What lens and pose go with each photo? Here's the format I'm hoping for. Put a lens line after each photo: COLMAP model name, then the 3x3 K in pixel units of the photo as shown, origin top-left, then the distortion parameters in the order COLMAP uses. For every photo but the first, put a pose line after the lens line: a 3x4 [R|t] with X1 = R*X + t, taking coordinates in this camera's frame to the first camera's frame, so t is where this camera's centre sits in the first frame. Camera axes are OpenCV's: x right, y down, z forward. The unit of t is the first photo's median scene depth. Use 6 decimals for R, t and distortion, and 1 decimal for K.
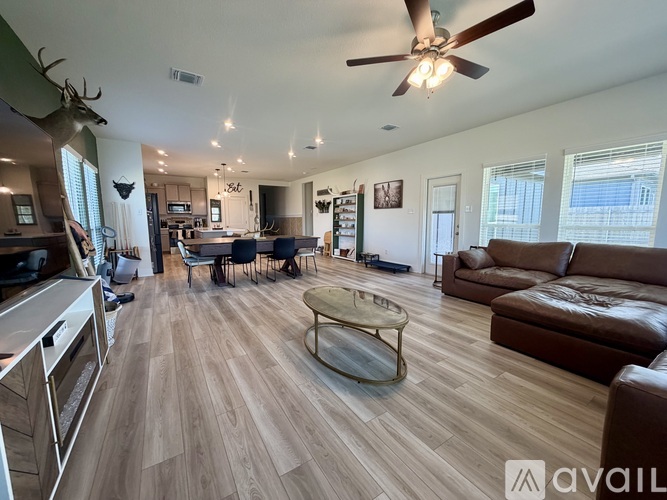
lens RADIAL K [[264.9, 0, 333.5], [0, 264.9, 250.0], [0, 0, 1]] dist [0.000075, 0.000004]
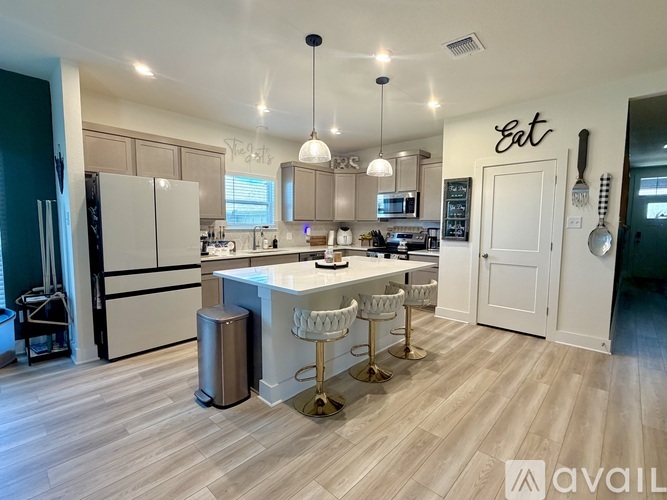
lens RADIAL K [[314.4, 0, 333.5], [0, 314.4, 250.0], [0, 0, 1]] dist [-0.001827, -0.000028]
pose [[0.237138, 0.090569, -0.967245, -0.056826], [-0.120534, 0.990695, 0.063214, -0.098322], [0.963969, 0.101595, 0.245848, 0.721852]]
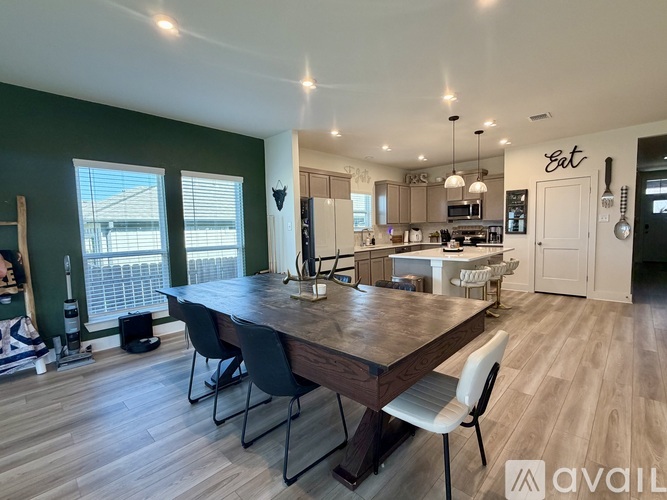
lens RADIAL K [[315.7, 0, 335.2], [0, 315.7, 251.7], [0, 0, 1]] dist [0.002434, -0.000277]
pose [[0.232793, 0.075357, -0.969602, 0.078684], [-0.087743, 0.994555, 0.056230, -0.073358], [0.968560, 0.071986, 0.238138, 0.505314]]
